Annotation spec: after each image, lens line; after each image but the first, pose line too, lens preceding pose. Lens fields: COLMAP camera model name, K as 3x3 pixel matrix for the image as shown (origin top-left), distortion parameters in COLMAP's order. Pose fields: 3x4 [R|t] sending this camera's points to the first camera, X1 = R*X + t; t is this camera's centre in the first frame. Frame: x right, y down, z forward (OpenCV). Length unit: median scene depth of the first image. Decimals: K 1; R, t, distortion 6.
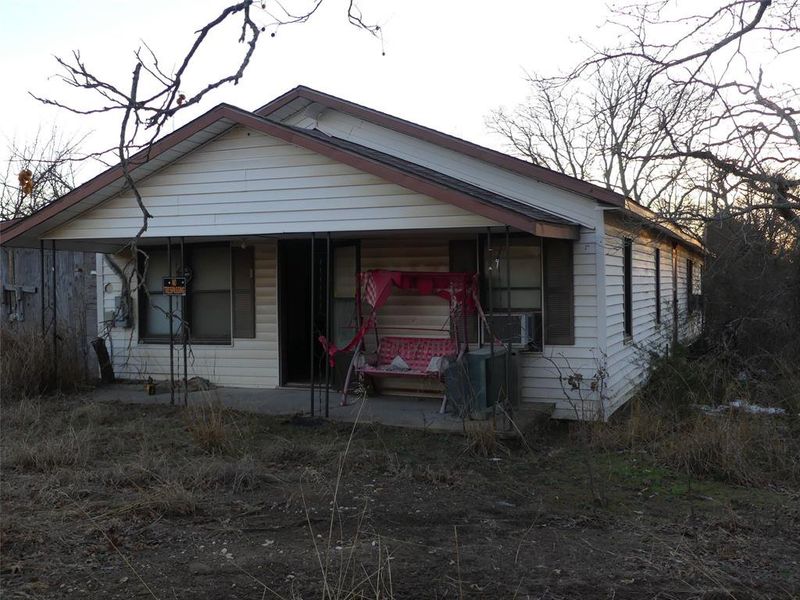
lens RADIAL K [[861.4, 0, 400.4], [0, 861.4, 296.7], [0, 0, 1]] dist [-0.015573, 0.000000]
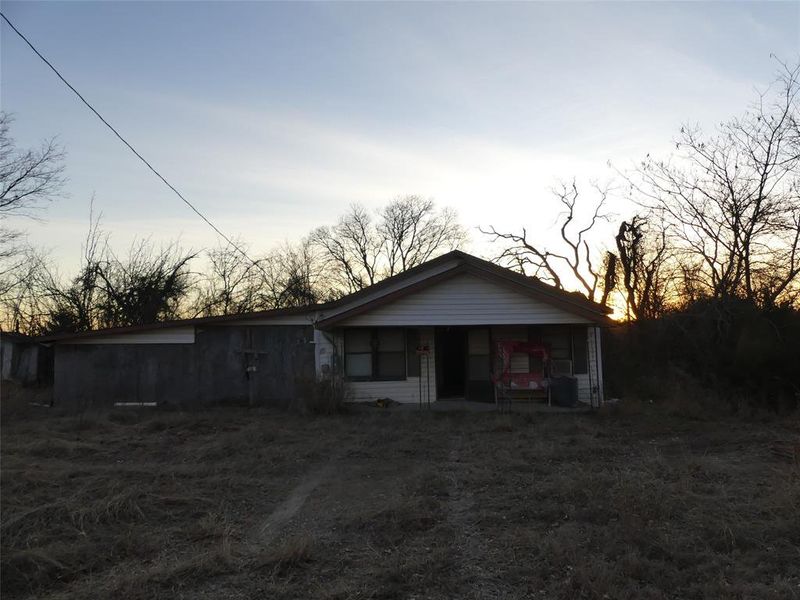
lens RADIAL K [[632.2, 0, 396.9], [0, 632.2, 298.1], [0, 0, 1]] dist [-0.030374, 0.020149]
pose [[0.918548, 0.021066, 0.394749, -0.777417], [0.012836, 0.996463, -0.083047, -0.009210], [-0.395102, 0.081350, 0.915028, -0.280778]]
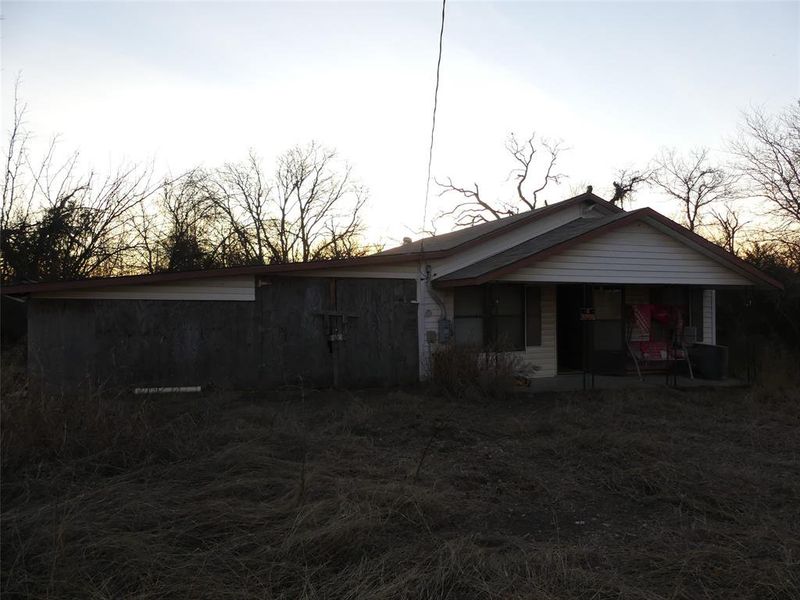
lens RADIAL K [[632.2, 0, 406.0], [0, 632.2, 304.3], [0, 0, 1]] dist [-0.030374, 0.020149]
pose [[0.742772, 0.006457, 0.669513, -1.120887], [0.002431, 0.999921, -0.012340, -0.013356], [-0.669540, 0.010793, 0.742698, 0.310135]]
